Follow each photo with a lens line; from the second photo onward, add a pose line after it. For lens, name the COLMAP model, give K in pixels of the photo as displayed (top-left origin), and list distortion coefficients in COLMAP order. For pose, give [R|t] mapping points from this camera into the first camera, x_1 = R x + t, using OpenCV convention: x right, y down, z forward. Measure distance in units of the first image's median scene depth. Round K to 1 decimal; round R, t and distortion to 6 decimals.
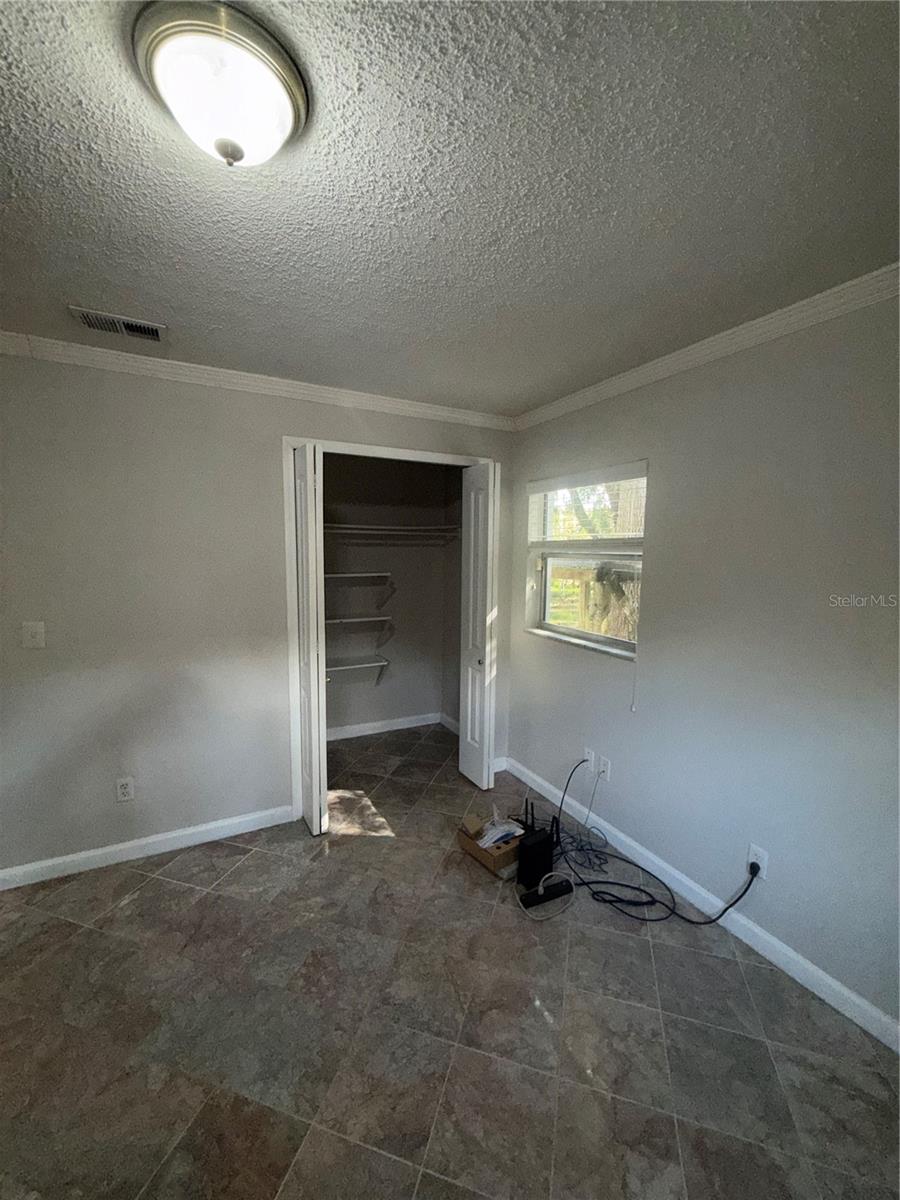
lens RADIAL K [[478.7, 0, 450.0], [0, 478.7, 600.0], [0, 0, 1]] dist [0.000224, -0.000055]
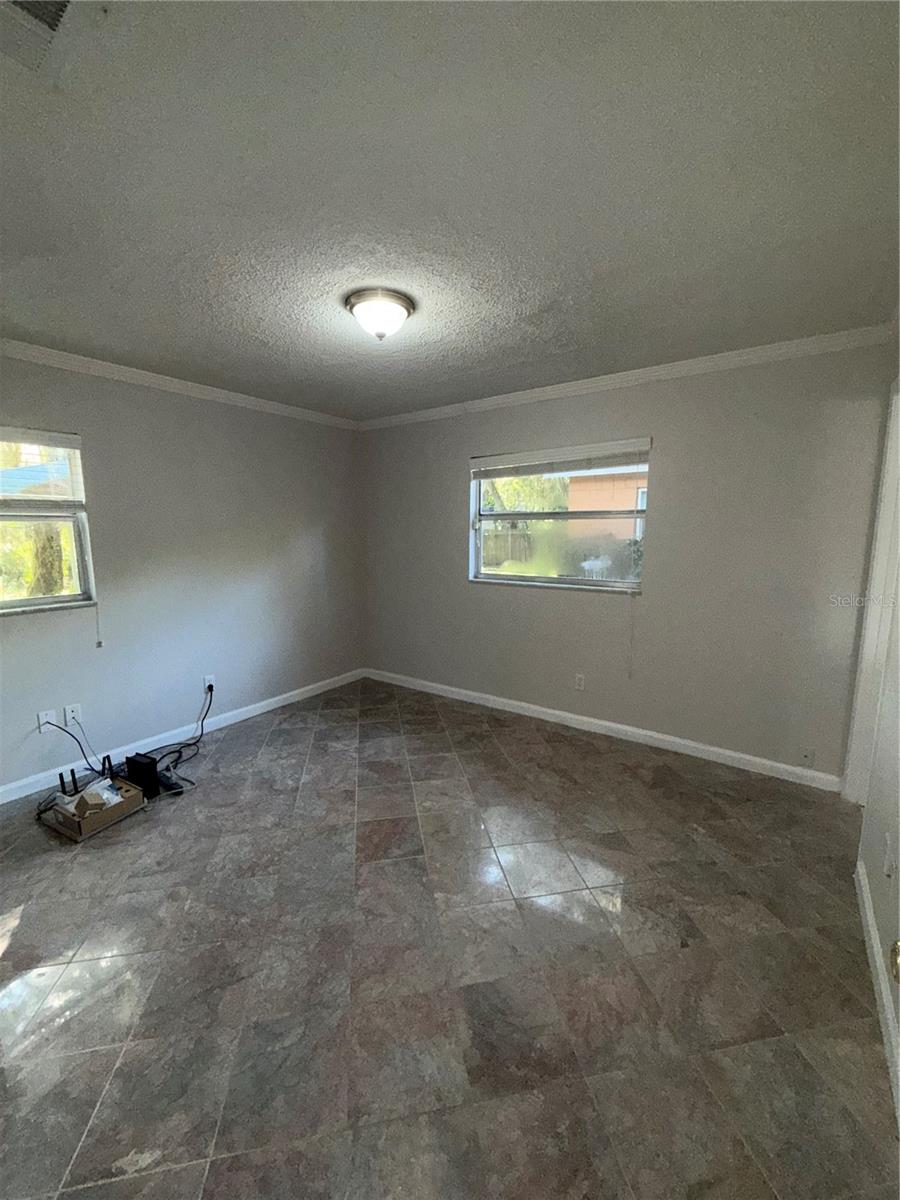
lens RADIAL K [[478.7, 0, 450.0], [0, 478.7, 600.0], [0, 0, 1]] dist [0.000224, -0.000055]
pose [[-0.453026, -0.146760, 0.879334, -1.381685], [0.090365, 0.973717, 0.209068, -0.071752], [-0.886906, 0.174174, -0.427857, 0.930408]]
